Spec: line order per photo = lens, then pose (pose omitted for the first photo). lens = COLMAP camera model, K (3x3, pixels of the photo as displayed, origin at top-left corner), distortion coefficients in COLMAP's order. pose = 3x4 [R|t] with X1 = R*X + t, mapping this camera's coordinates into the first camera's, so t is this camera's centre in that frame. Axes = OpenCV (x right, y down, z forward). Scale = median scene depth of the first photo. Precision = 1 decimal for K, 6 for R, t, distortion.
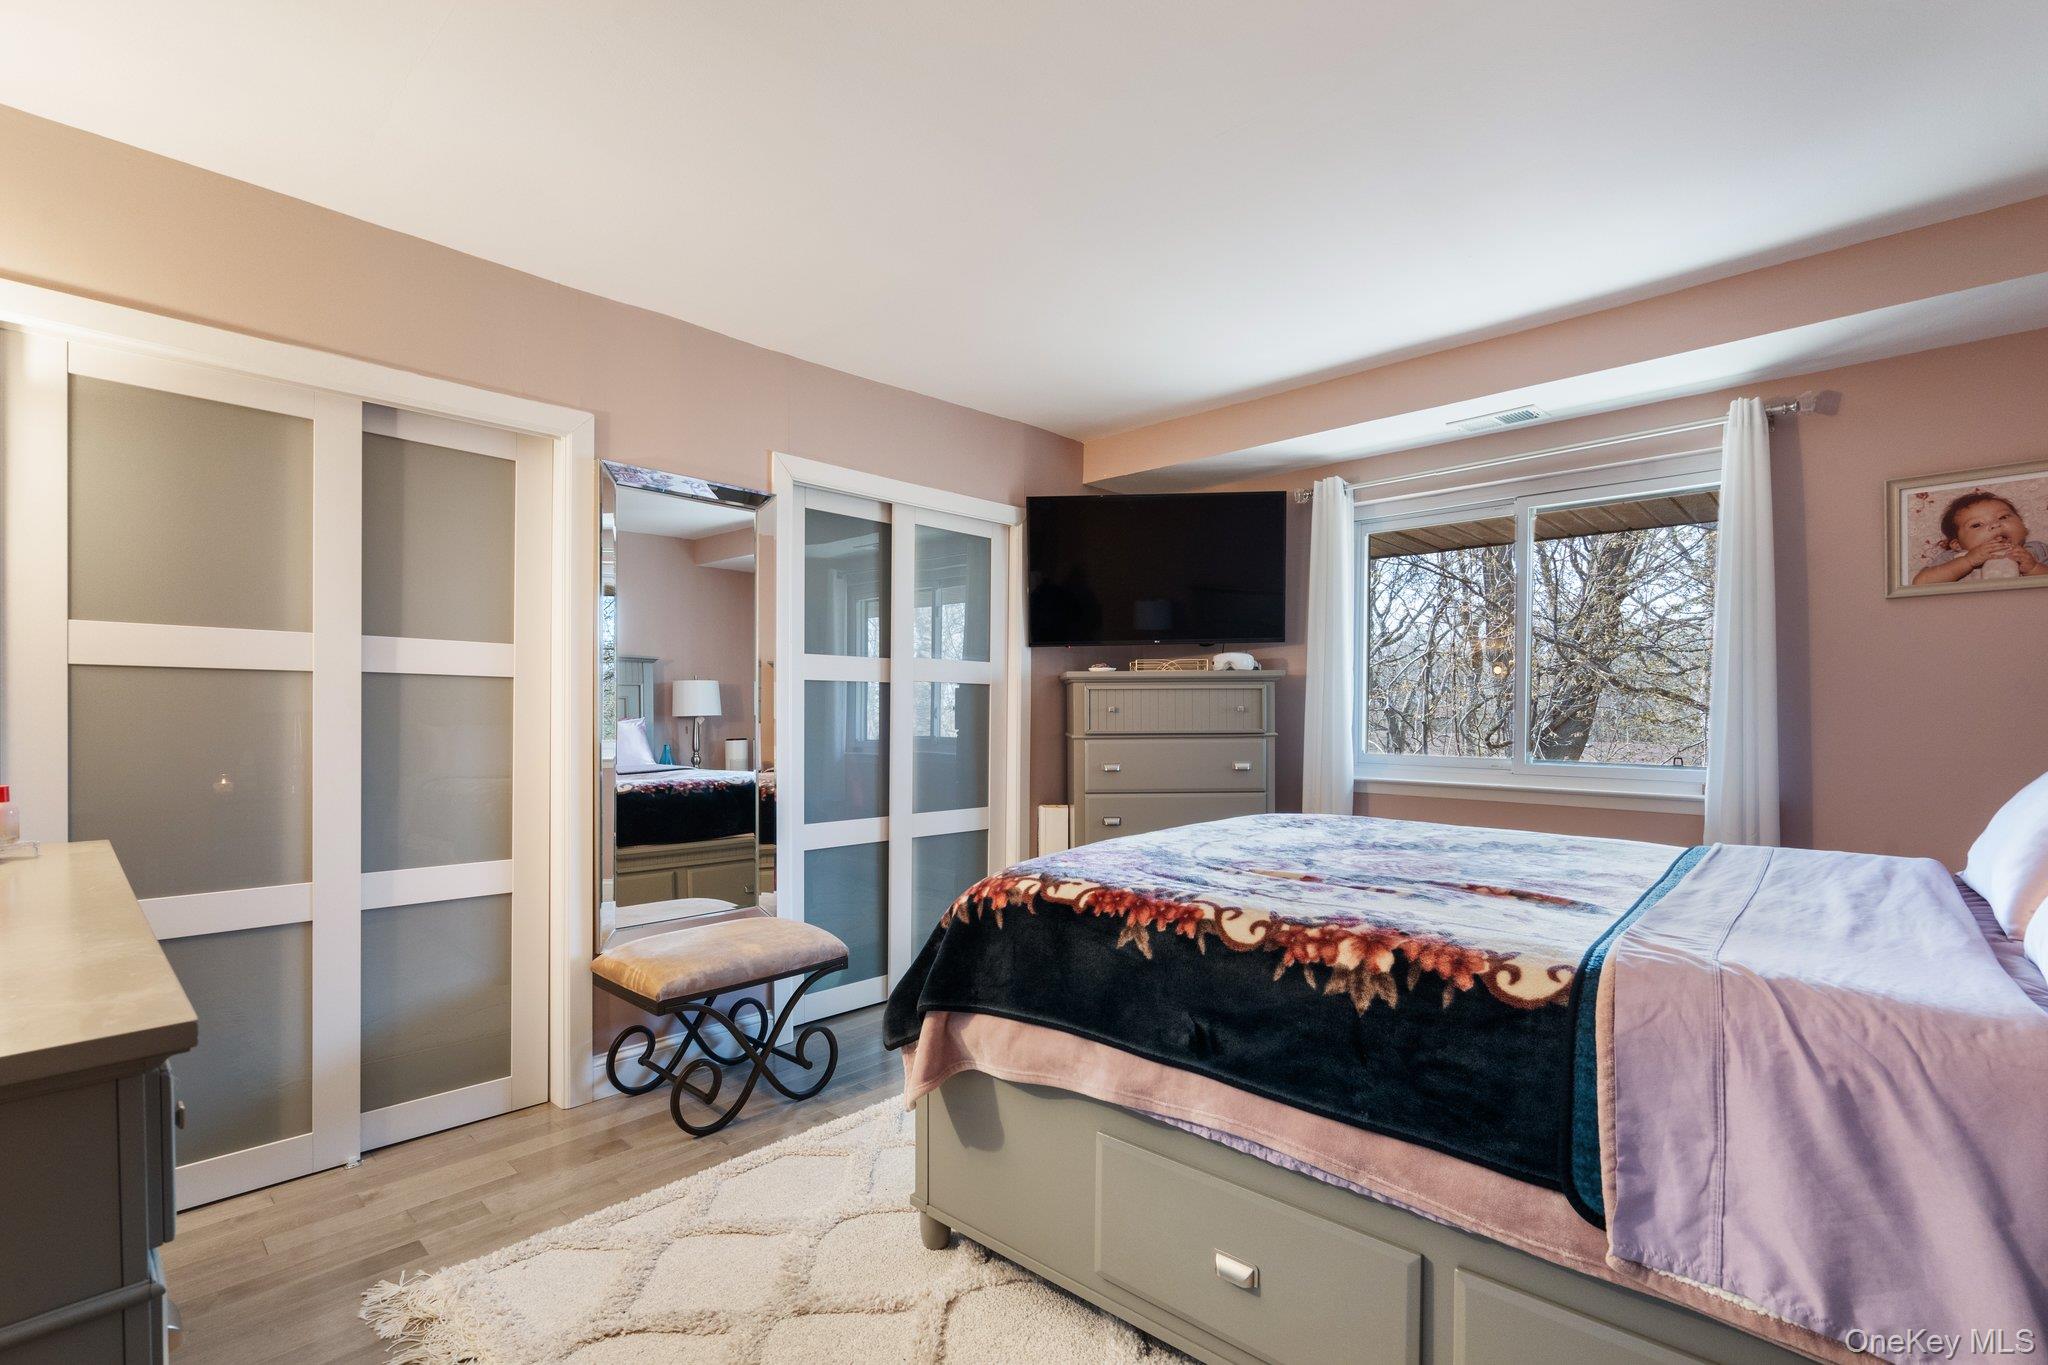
lens RADIAL K [[947.8, 0, 997.5], [0, 947.8, 723.9], [0, 0, 1]] dist [-0.001365, -0.000221]
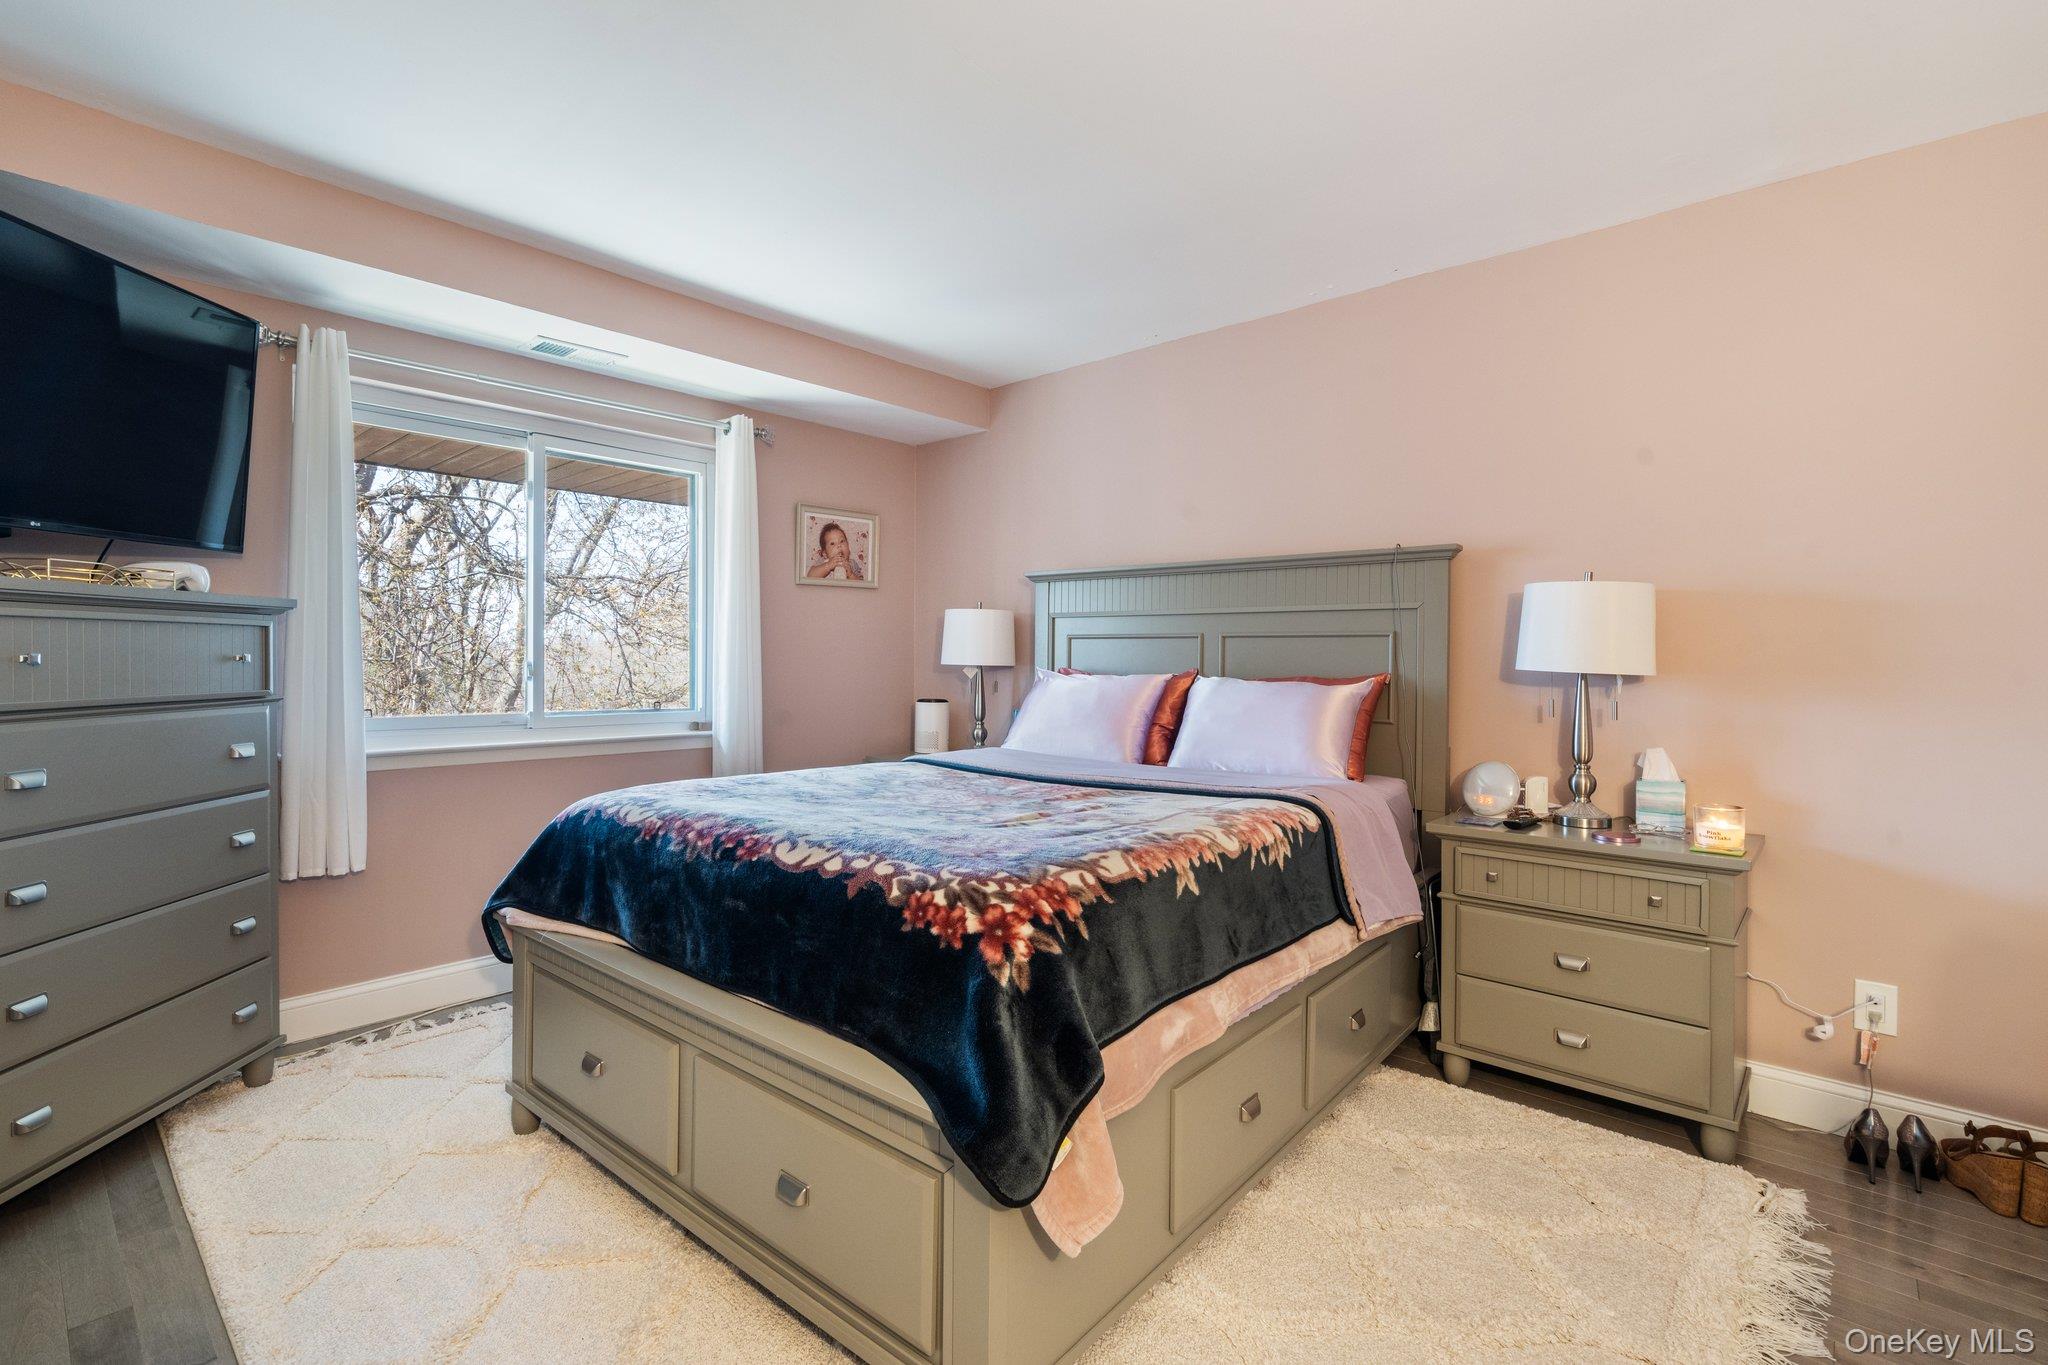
lens RADIAL K [[926.4, 0, 1024.0], [0, 926.4, 682.5], [0, 0, 1]] dist [-0.001999, 0.010570]
pose [[-0.051674, -0.023303, 0.998392, -0.670855], [0.011452, 0.999648, 0.023925, -0.014578], [-0.998598, 0.012670, -0.051389, 0.962971]]
